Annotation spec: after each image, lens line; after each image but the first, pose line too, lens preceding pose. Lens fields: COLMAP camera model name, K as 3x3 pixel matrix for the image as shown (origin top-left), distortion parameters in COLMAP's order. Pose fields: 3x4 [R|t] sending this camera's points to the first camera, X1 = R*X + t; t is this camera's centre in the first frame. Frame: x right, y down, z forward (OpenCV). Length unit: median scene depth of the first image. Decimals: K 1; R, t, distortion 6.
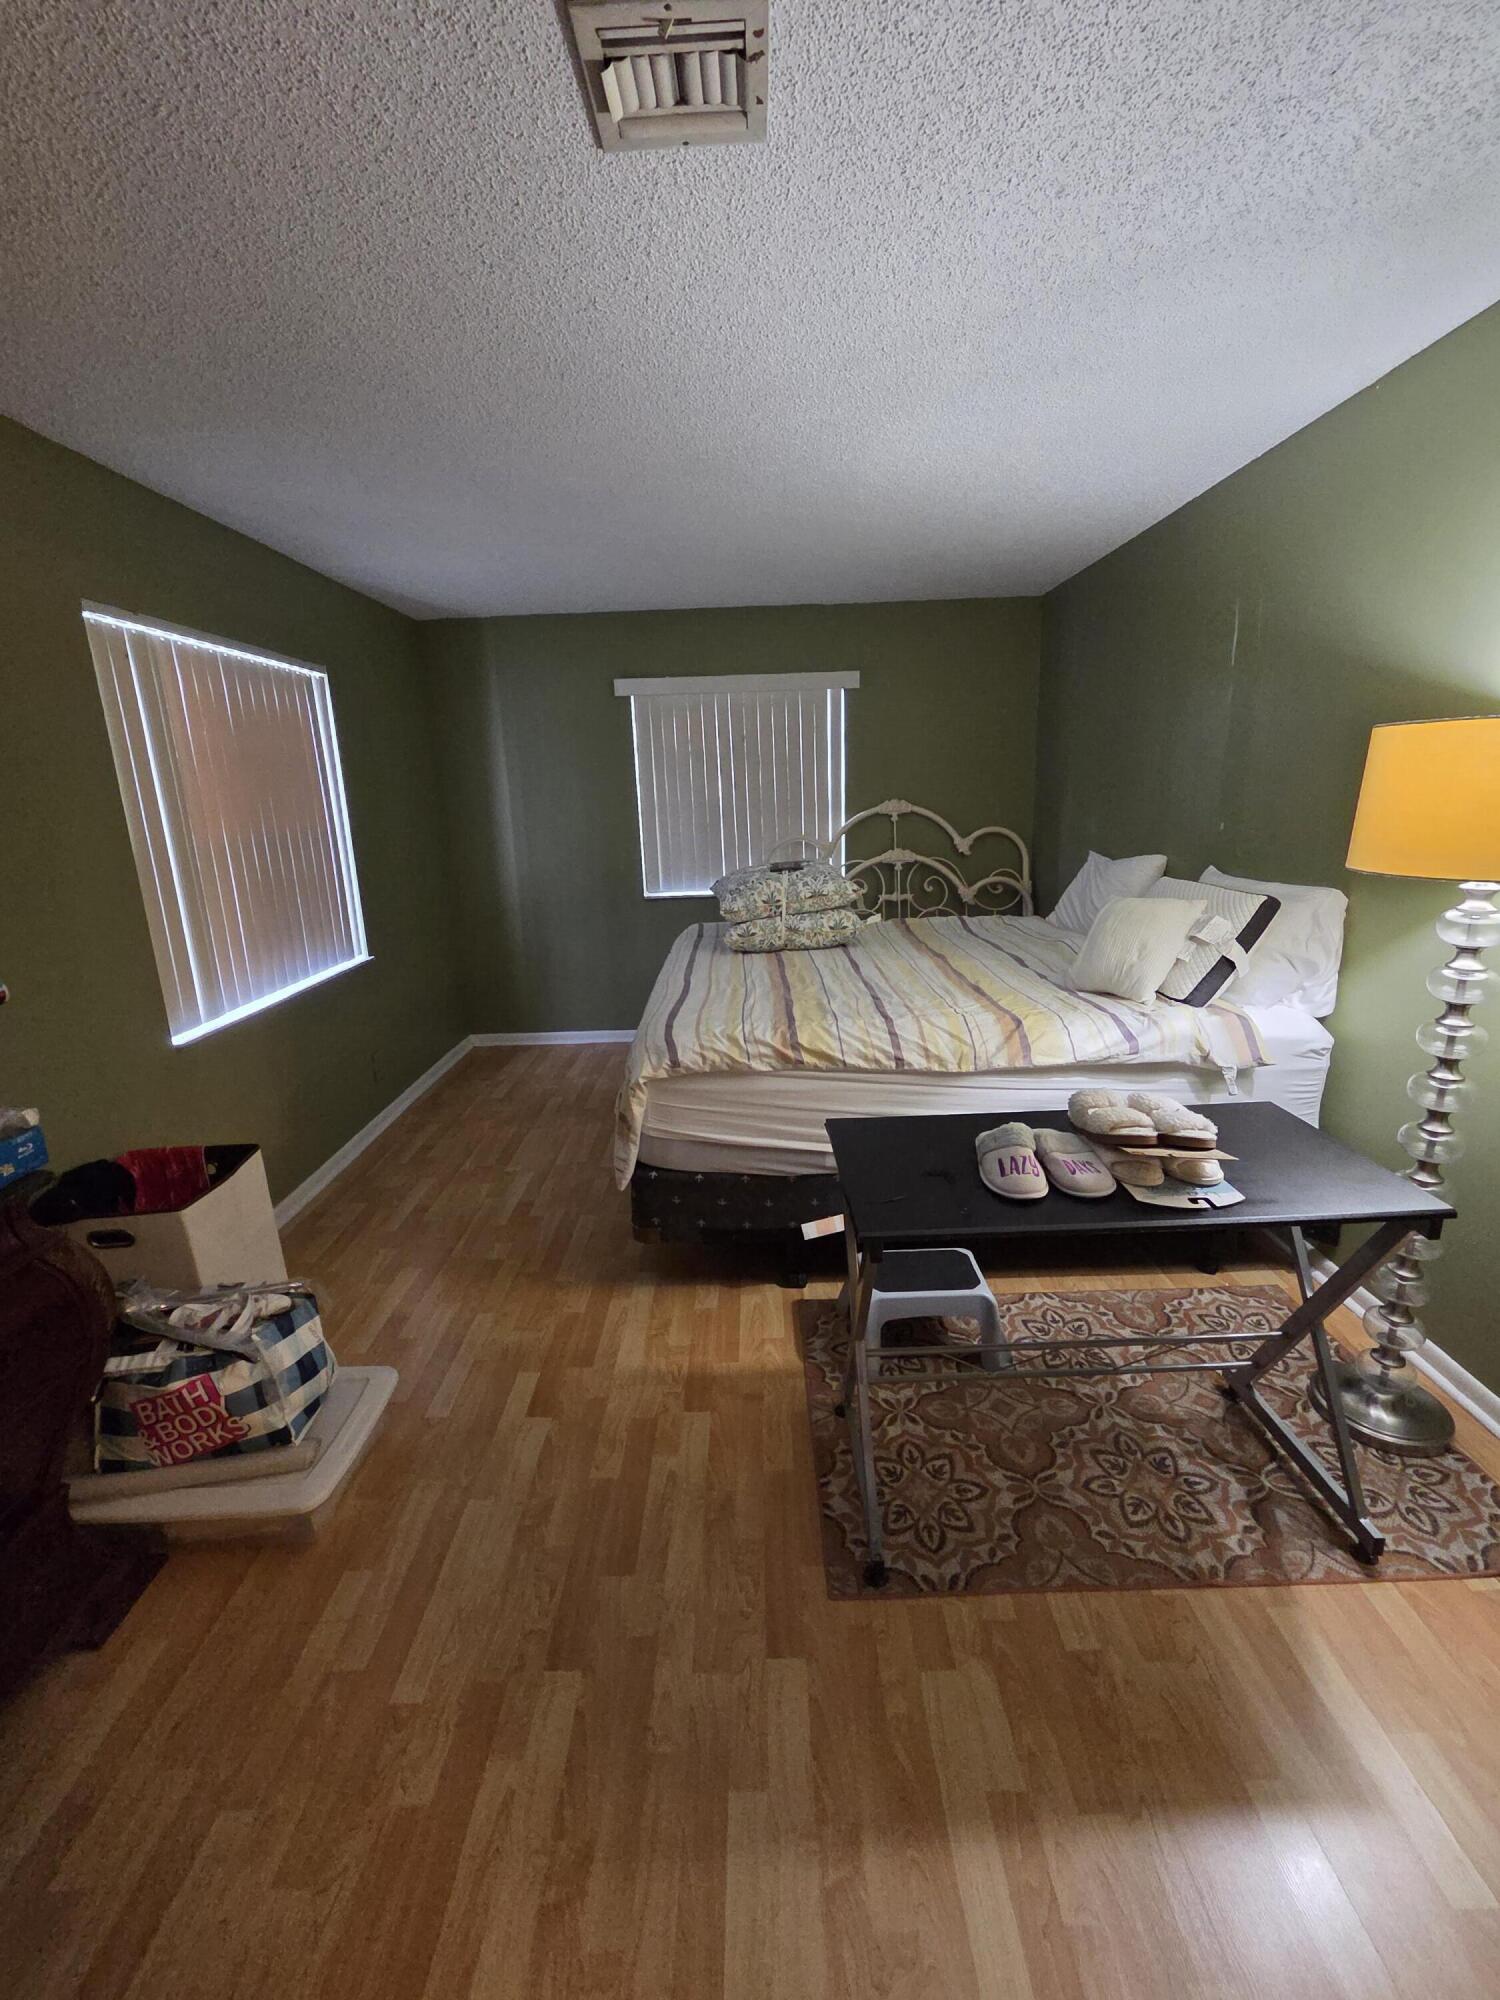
lens RADIAL K [[821.2, 0, 744.7], [0, 821.2, 988.8], [0, 0, 1]] dist [-0.001566, 0.001117]
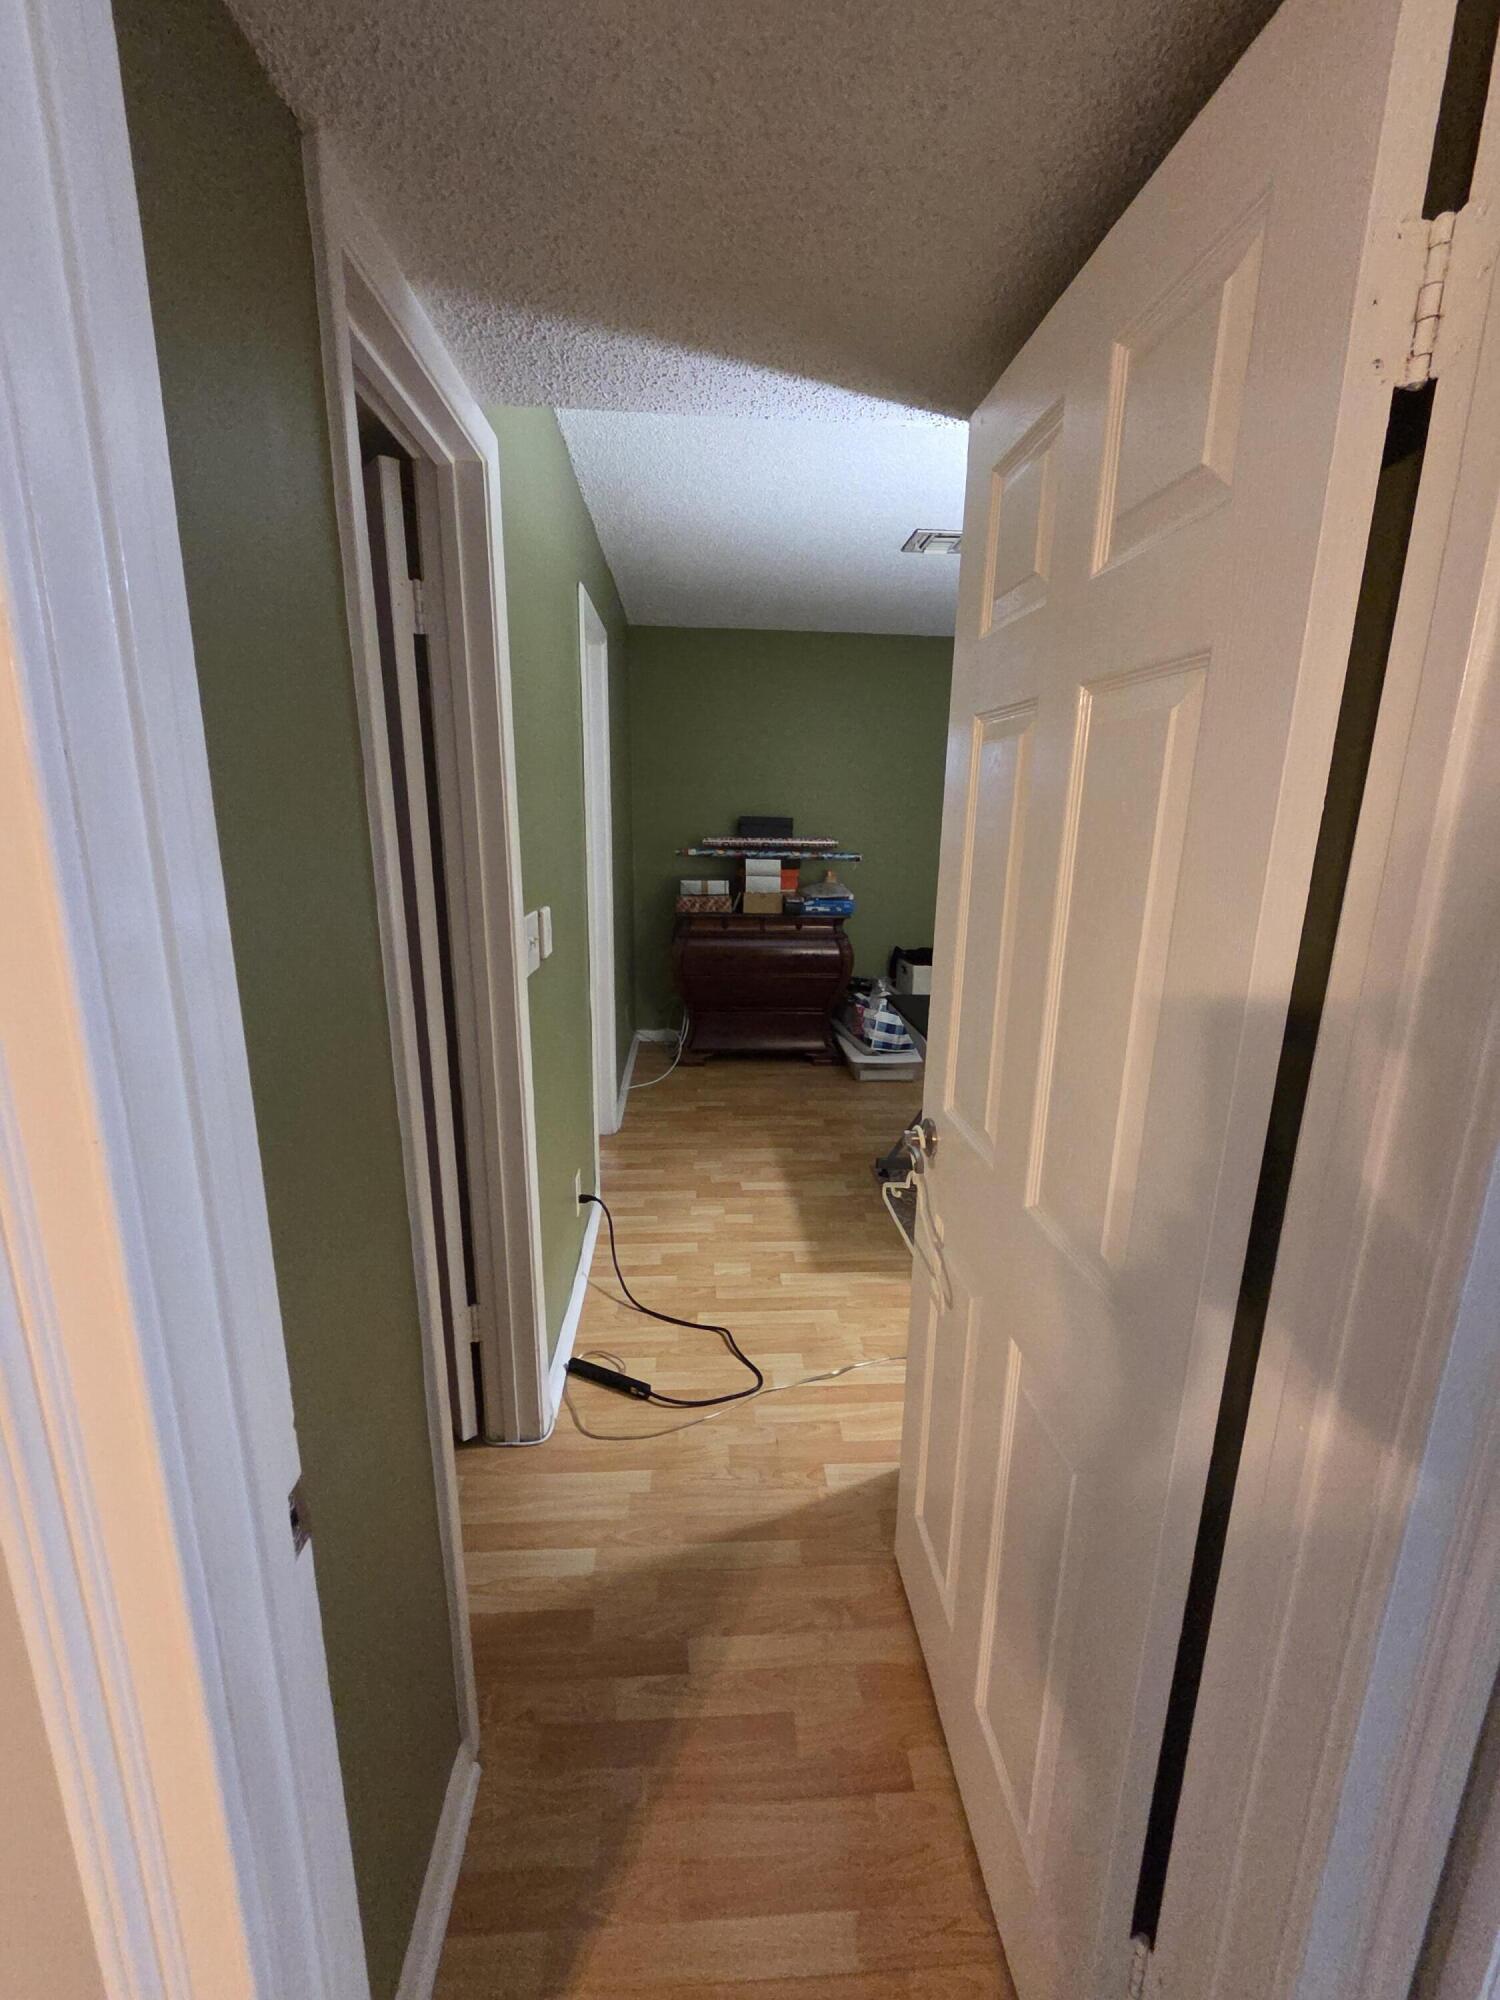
lens RADIAL K [[821.2, 0, 748.0], [0, 821.2, 992.6], [0, 0, 1]] dist [-0.001566, 0.001117]
pose [[0.063088, 0.277638, -0.958612, 2.680687], [-0.260828, 0.931729, 0.252686, -0.236112], [0.963322, 0.234092, 0.131196, 0.344531]]
